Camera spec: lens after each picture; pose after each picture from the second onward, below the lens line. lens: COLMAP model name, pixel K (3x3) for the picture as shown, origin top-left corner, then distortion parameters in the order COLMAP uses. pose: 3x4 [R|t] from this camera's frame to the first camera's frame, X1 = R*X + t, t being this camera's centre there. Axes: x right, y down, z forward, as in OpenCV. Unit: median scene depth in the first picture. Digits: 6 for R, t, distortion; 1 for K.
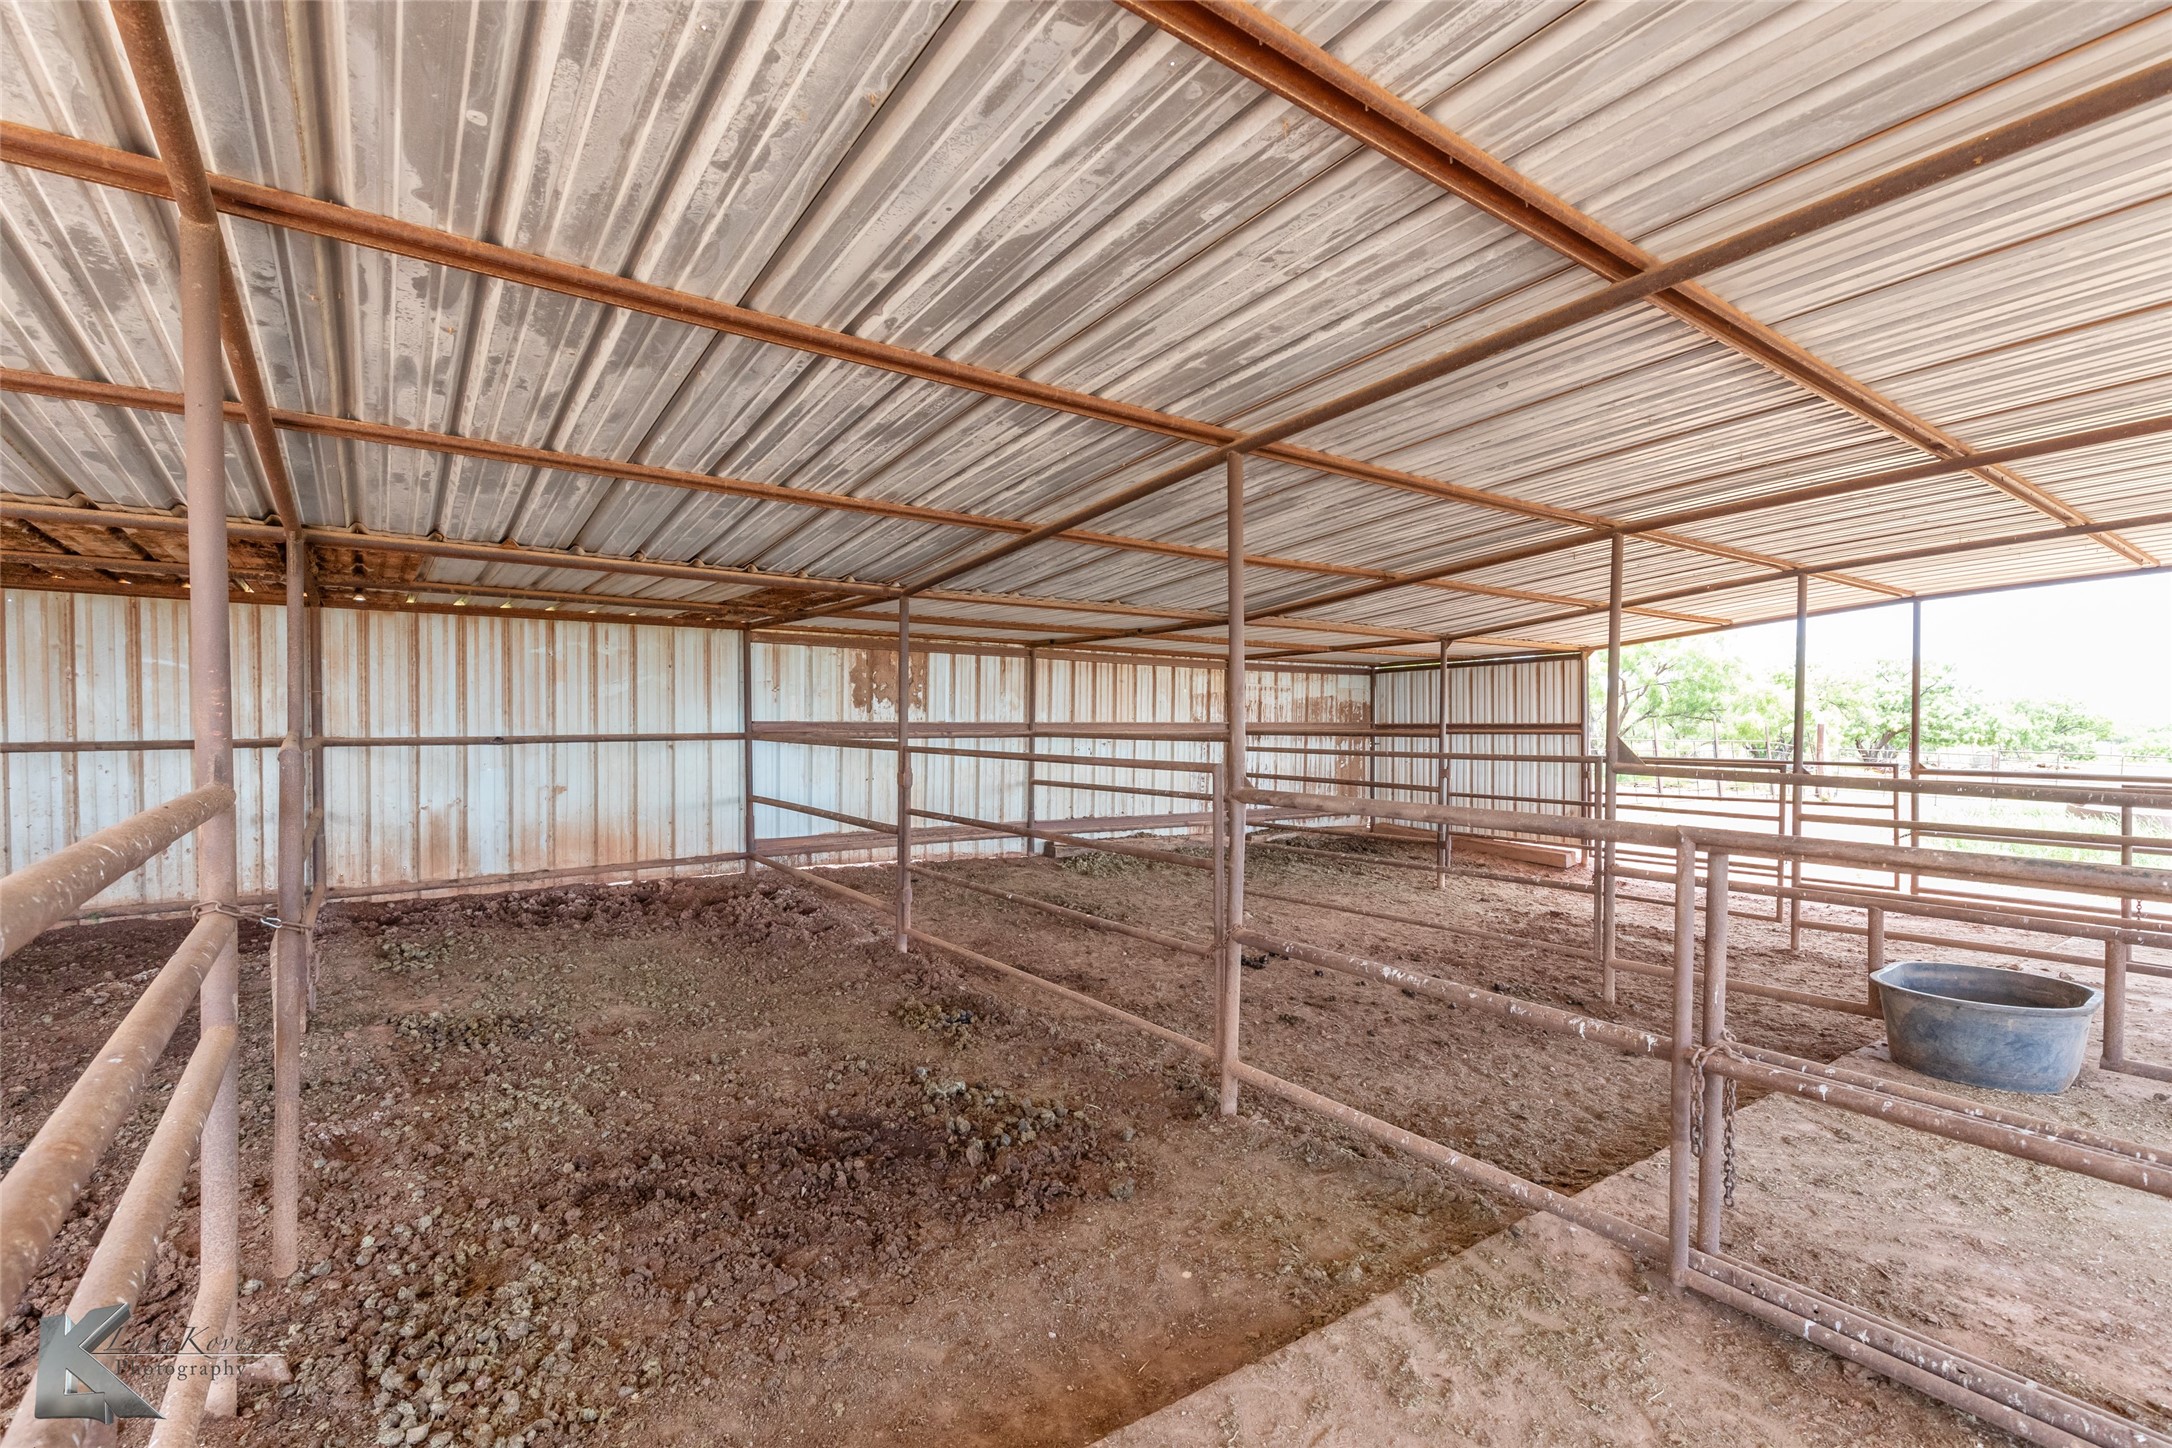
lens RADIAL K [[993.4, 0, 1086.0], [0, 993.4, 724.0], [0, 0, 1]] dist [0.001125, 0.000296]
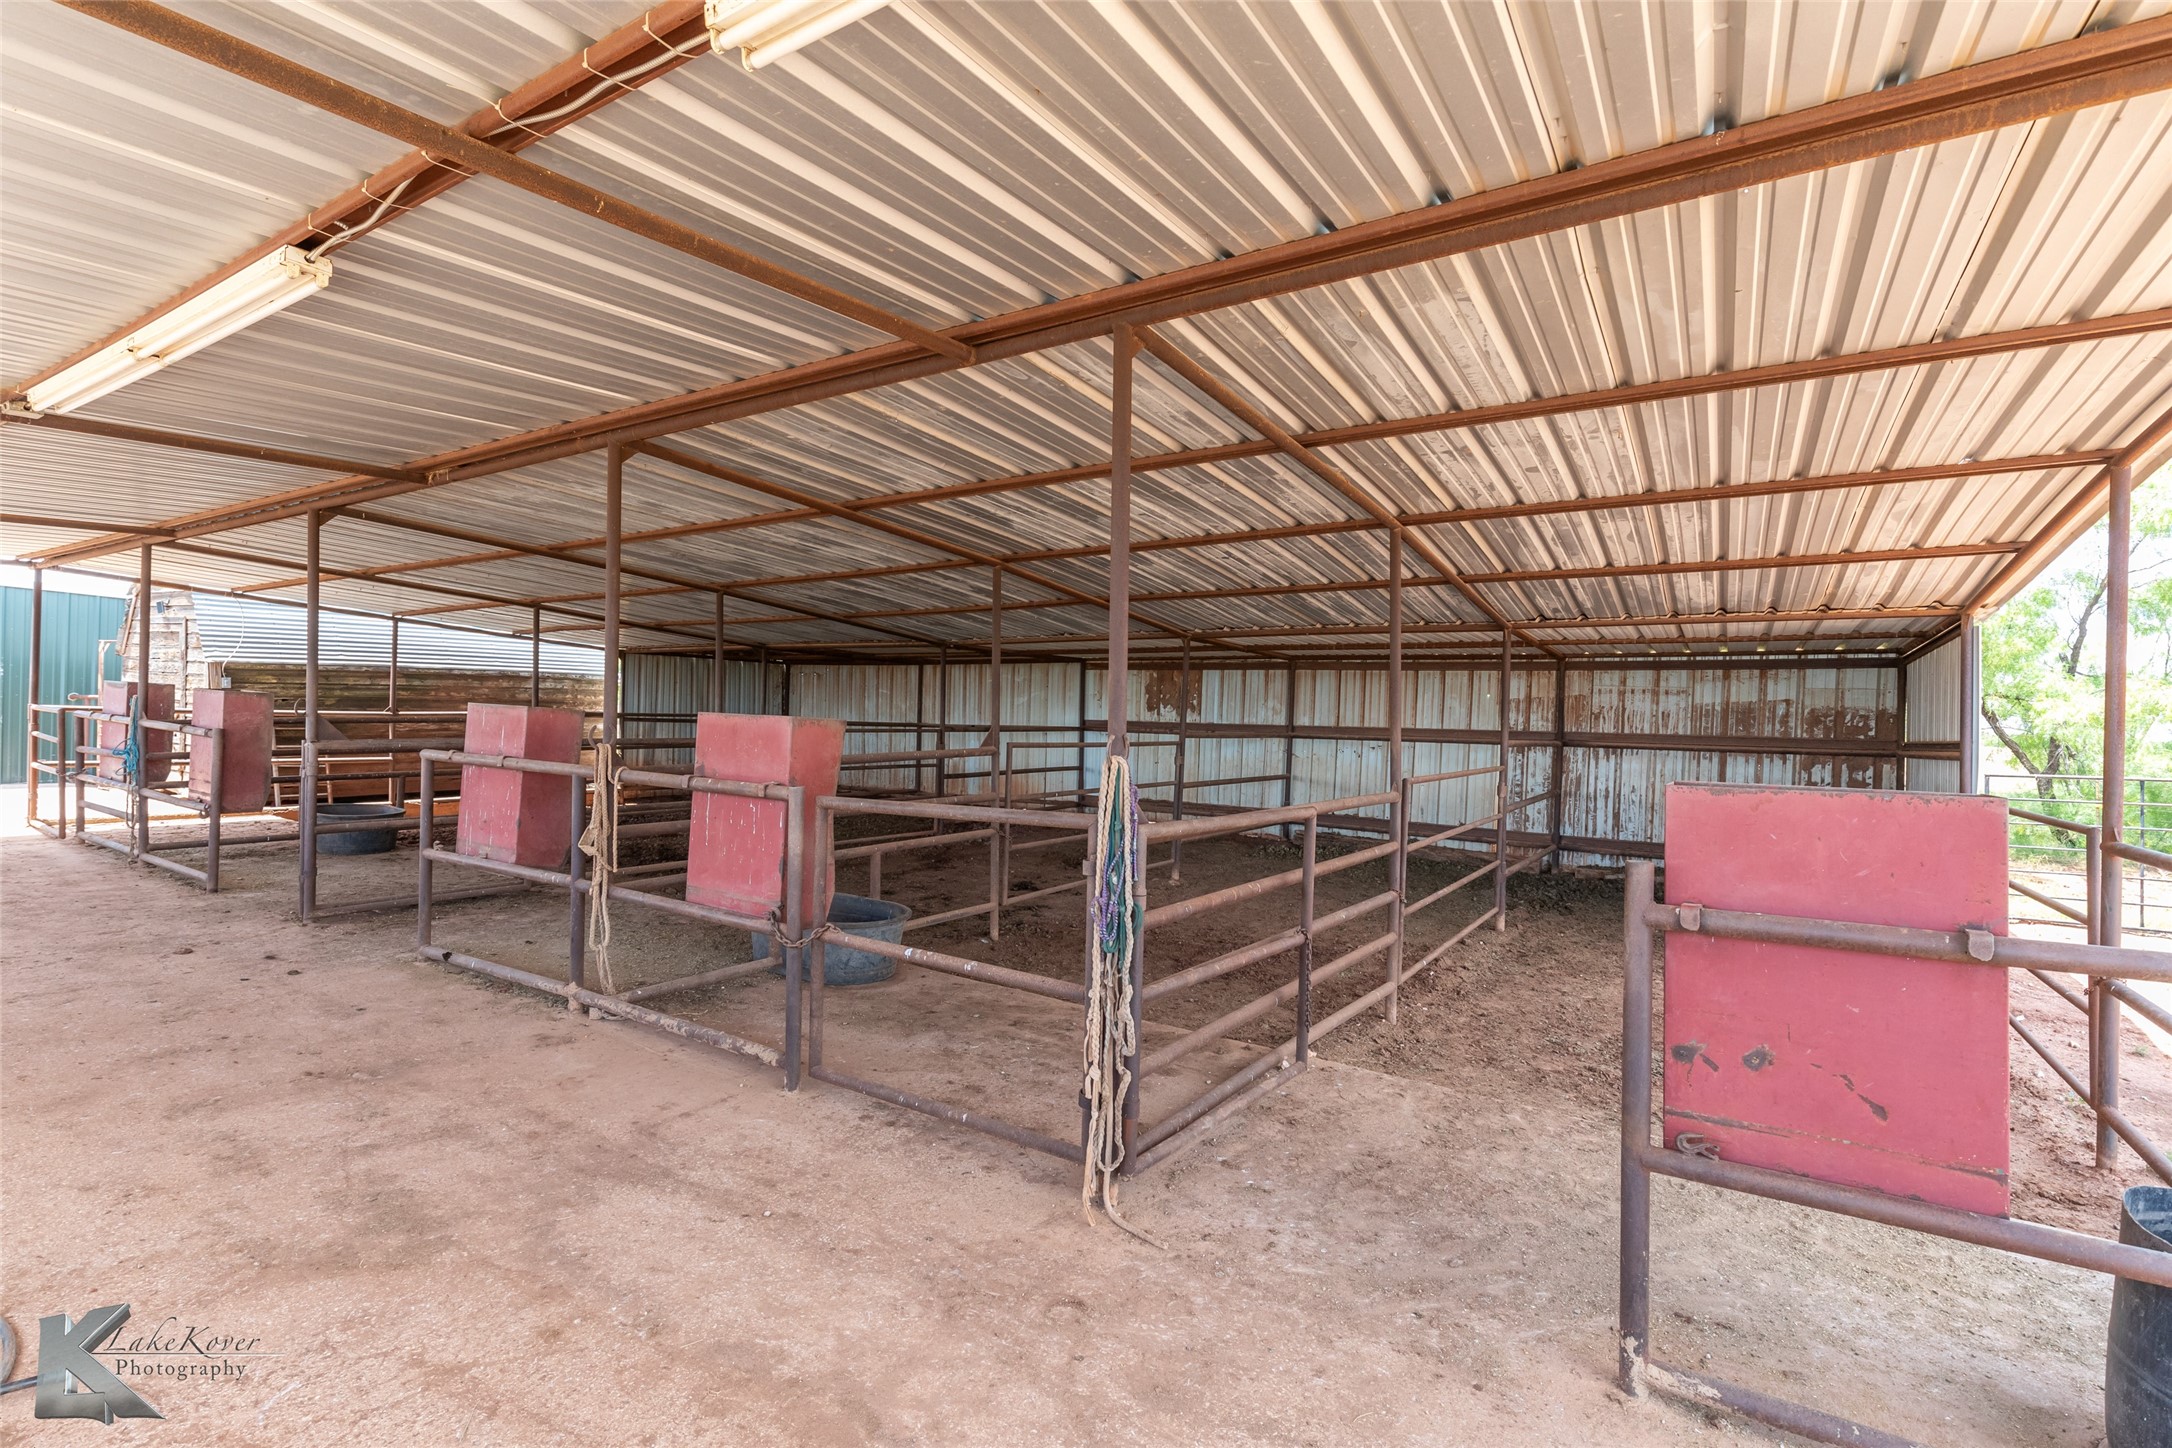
lens RADIAL K [[993.4, 0, 1086.0], [0, 993.4, 724.0], [0, 0, 1]] dist [0.001125, 0.000296]
pose [[0.358419, 0.011931, -0.933484, 0.959037], [-0.024424, 0.999696, 0.003399, -0.001220], [0.933241, 0.021581, 0.358602, 0.358953]]
